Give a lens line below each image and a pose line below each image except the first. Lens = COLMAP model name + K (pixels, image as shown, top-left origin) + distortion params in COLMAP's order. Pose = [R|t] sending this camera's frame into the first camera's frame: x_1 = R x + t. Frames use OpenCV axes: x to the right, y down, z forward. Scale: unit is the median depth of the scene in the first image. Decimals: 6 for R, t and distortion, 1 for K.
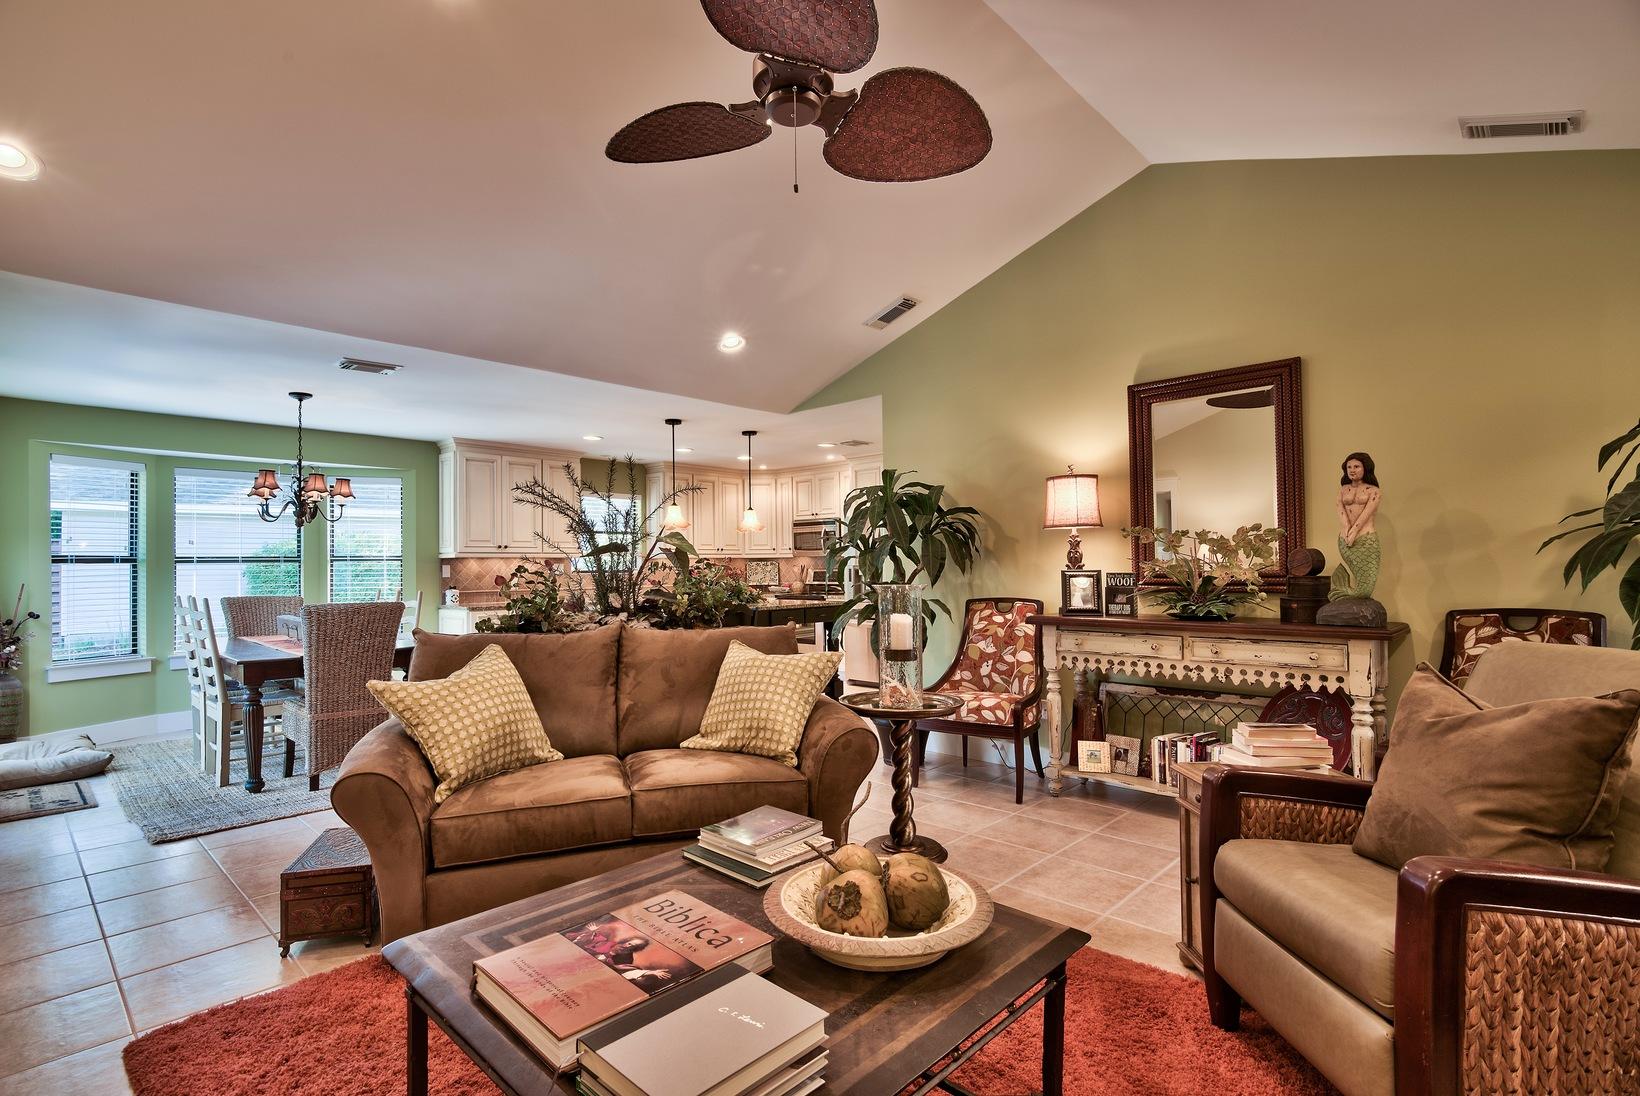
lens RADIAL K [[799.7, 0, 824.3], [0, 799.7, 548.0], [0, 0, 1]] dist [-0.001541, 0.000260]
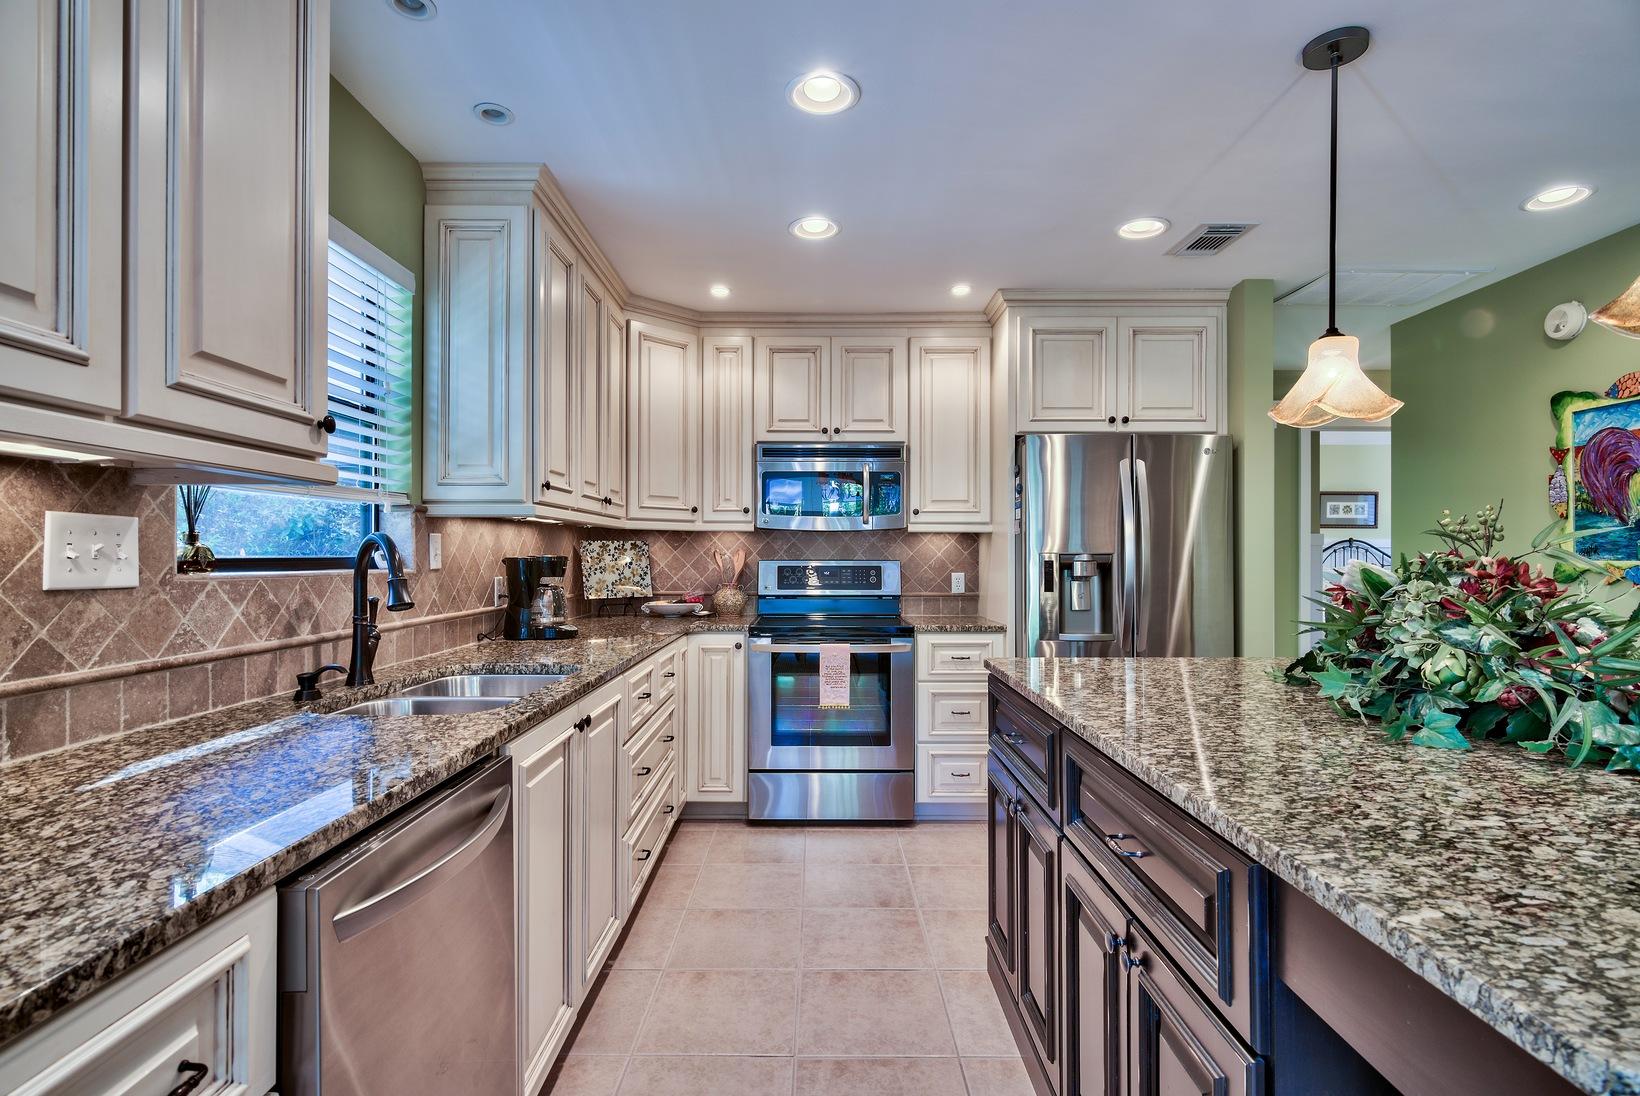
lens RADIAL K [[799.7, 0, 825.6], [0, 799.7, 549.1], [0, 0, 1]] dist [-0.001541, 0.000260]
pose [[0.725254, 0.018588, 0.688231, -0.455347], [-0.026276, 0.999654, 0.000690, 0.030731], [-0.687980, -0.018584, 0.725492, 1.032055]]
